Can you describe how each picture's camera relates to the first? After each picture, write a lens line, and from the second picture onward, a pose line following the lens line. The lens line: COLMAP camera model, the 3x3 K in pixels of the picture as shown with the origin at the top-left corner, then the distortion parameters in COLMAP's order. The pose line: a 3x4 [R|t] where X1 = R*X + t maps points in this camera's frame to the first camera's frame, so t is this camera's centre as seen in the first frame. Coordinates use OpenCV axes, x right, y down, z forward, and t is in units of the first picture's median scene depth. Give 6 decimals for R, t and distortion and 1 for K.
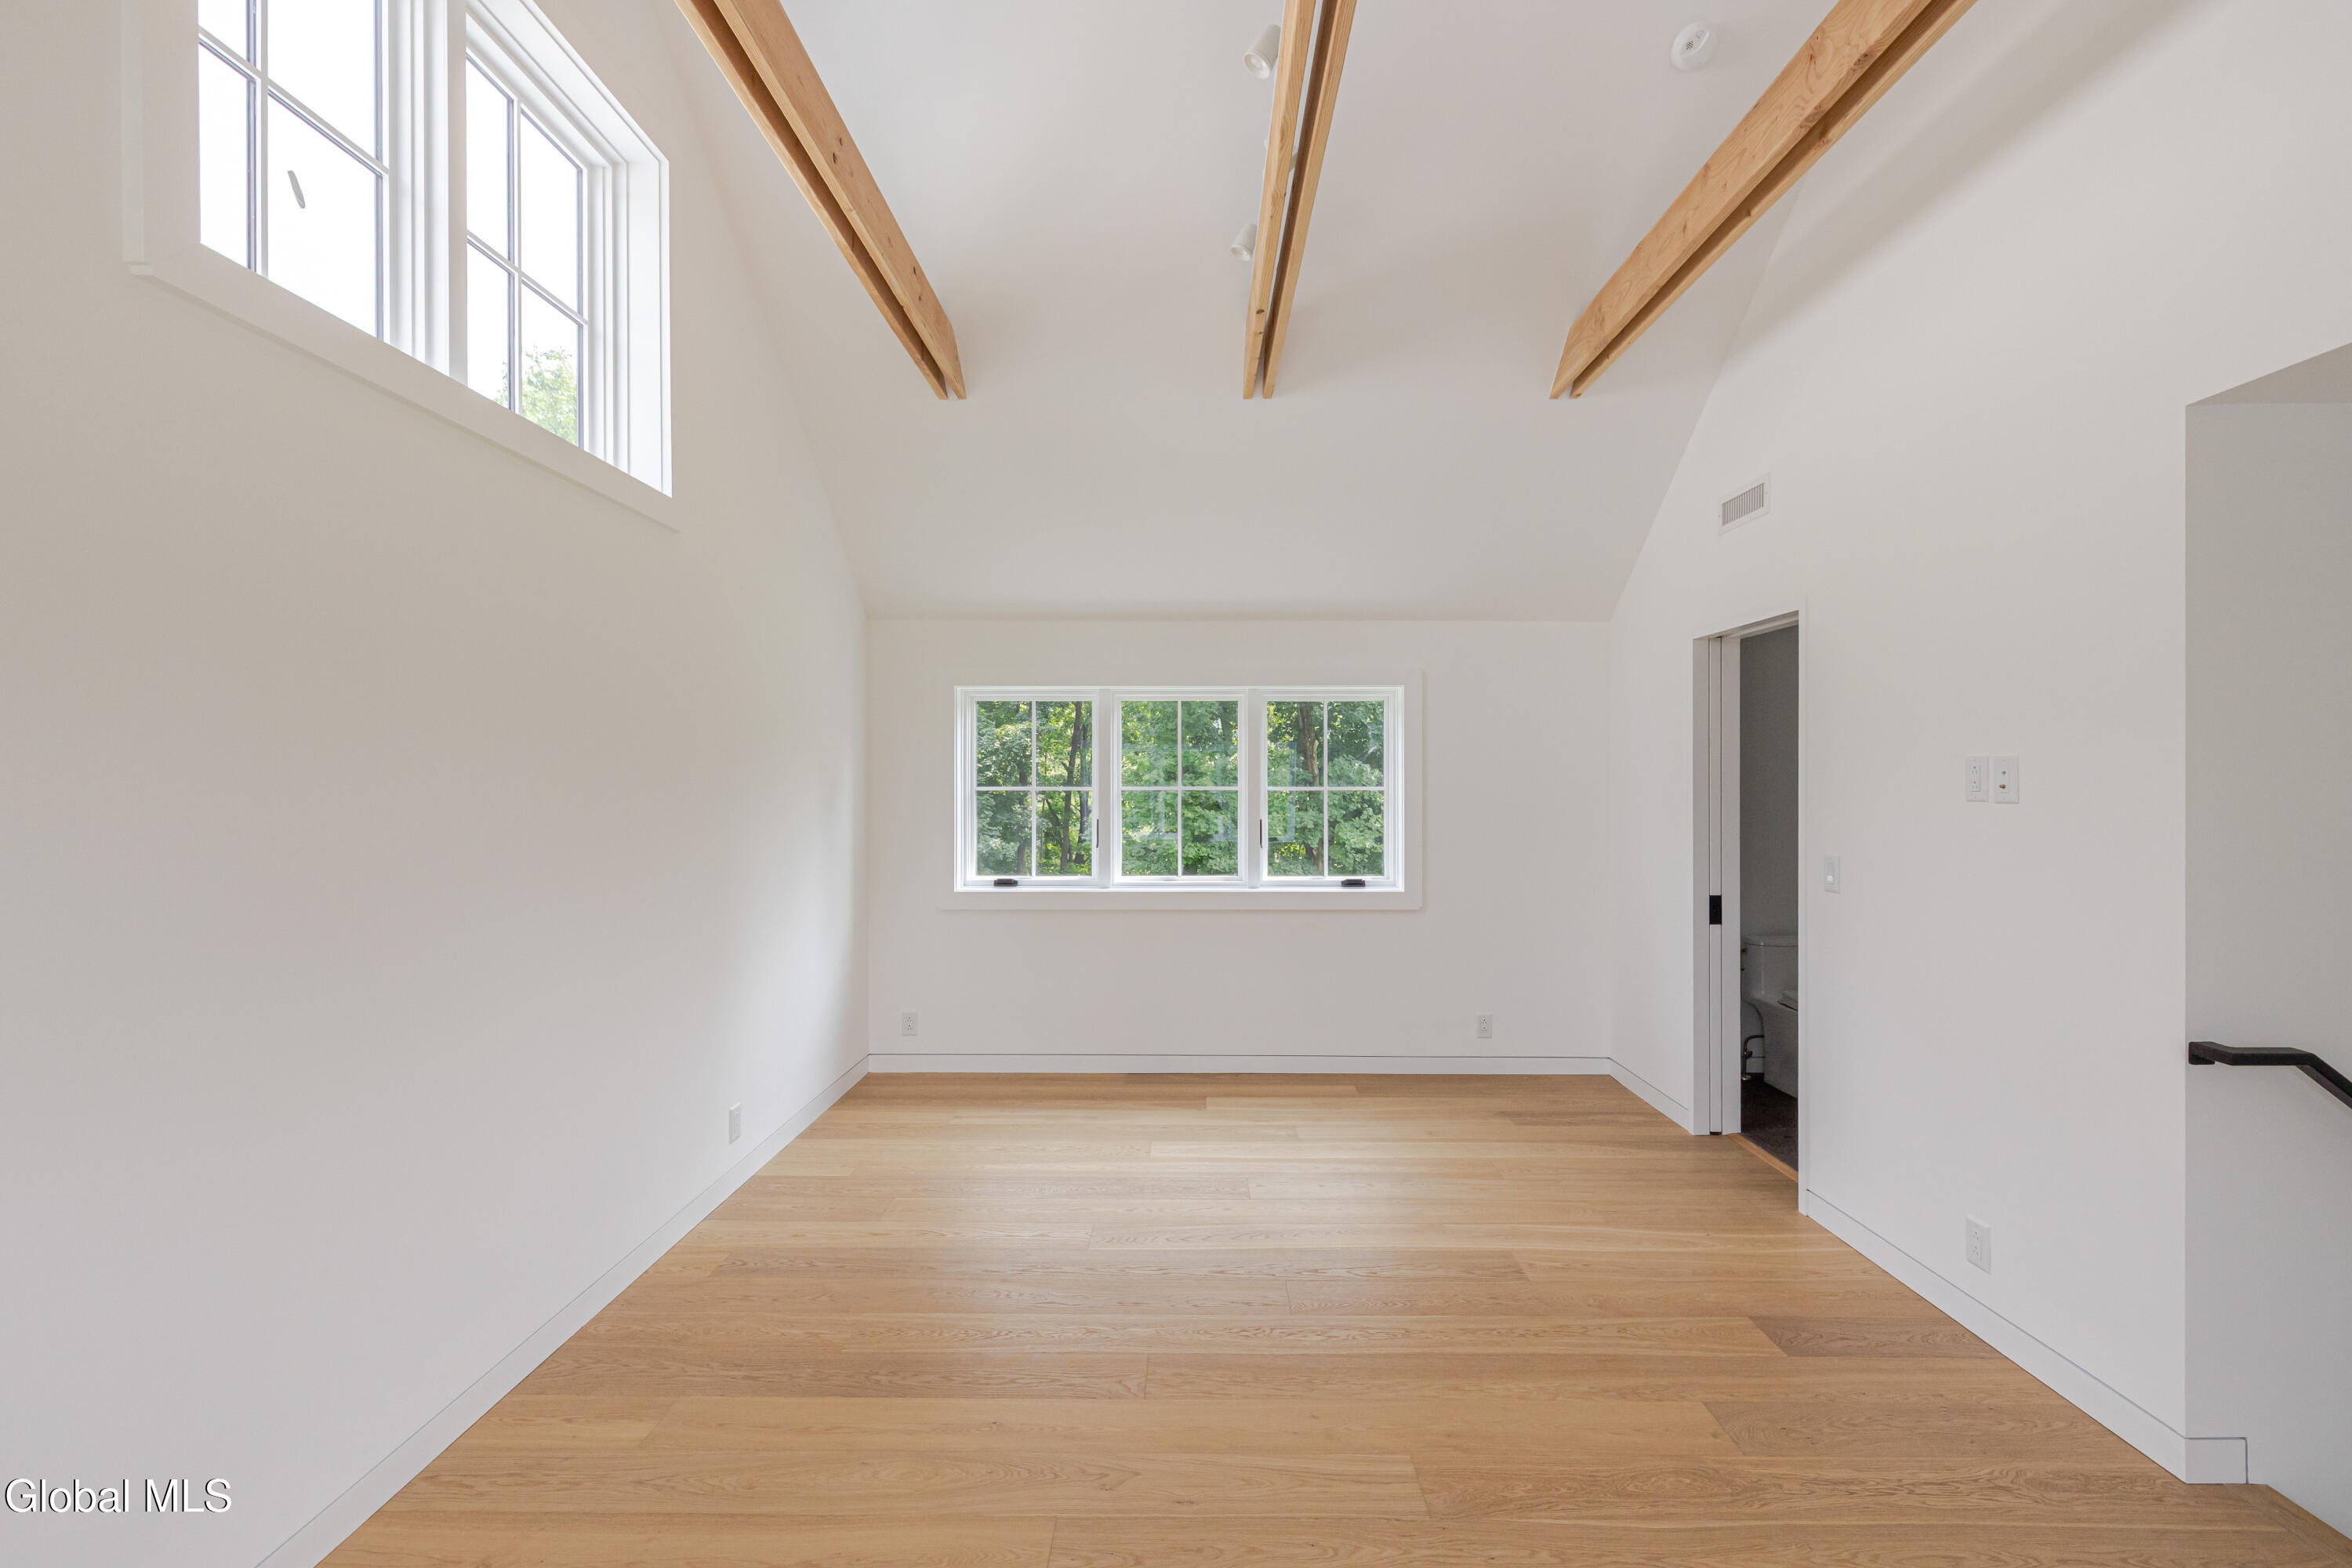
lens RADIAL K [[1026.1, 0, 1175.3], [0, 1026.1, 775.1], [0, 0, 1]] dist [0.000673, 0.000245]
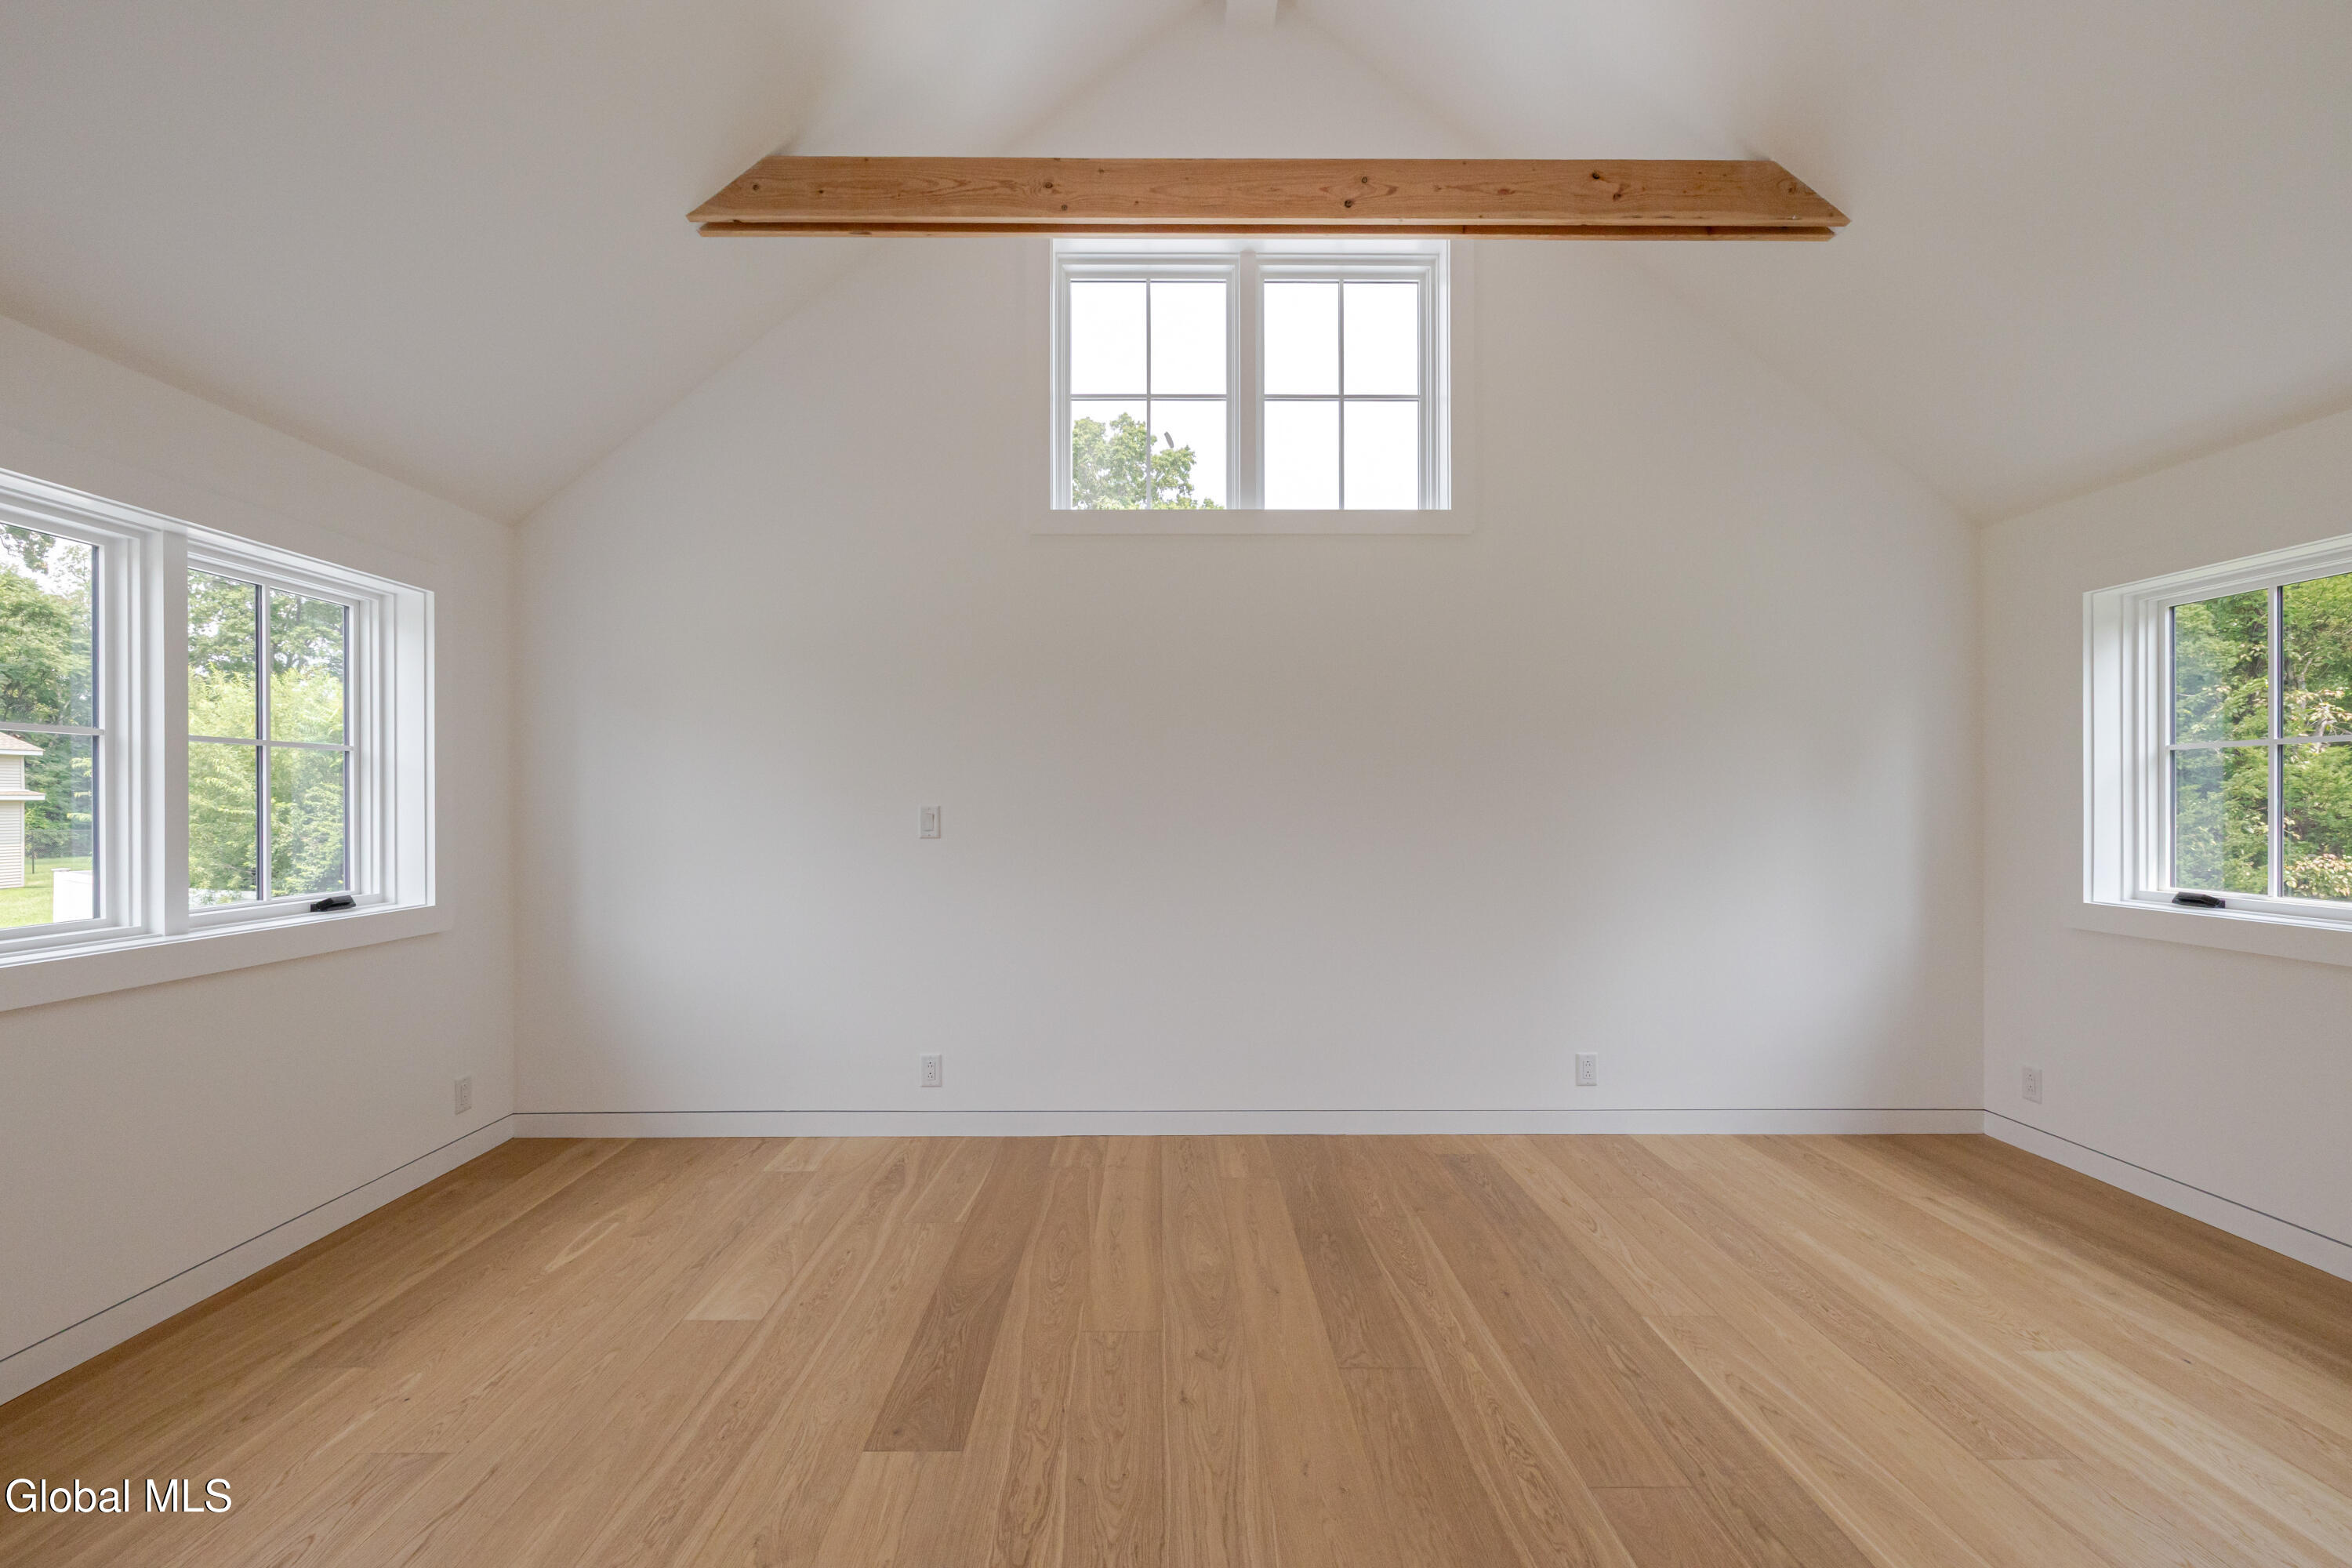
lens RADIAL K [[989.1, 0, 1172.9], [0, 989.1, 803.6], [0, 0, 1]] dist [-0.000264, -0.000004]
pose [[0.023171, -0.001402, -0.999731, 0.523184], [0.005881, 0.999982, -0.001267, 0.058786], [0.999714, -0.005850, 0.023179, 0.504685]]
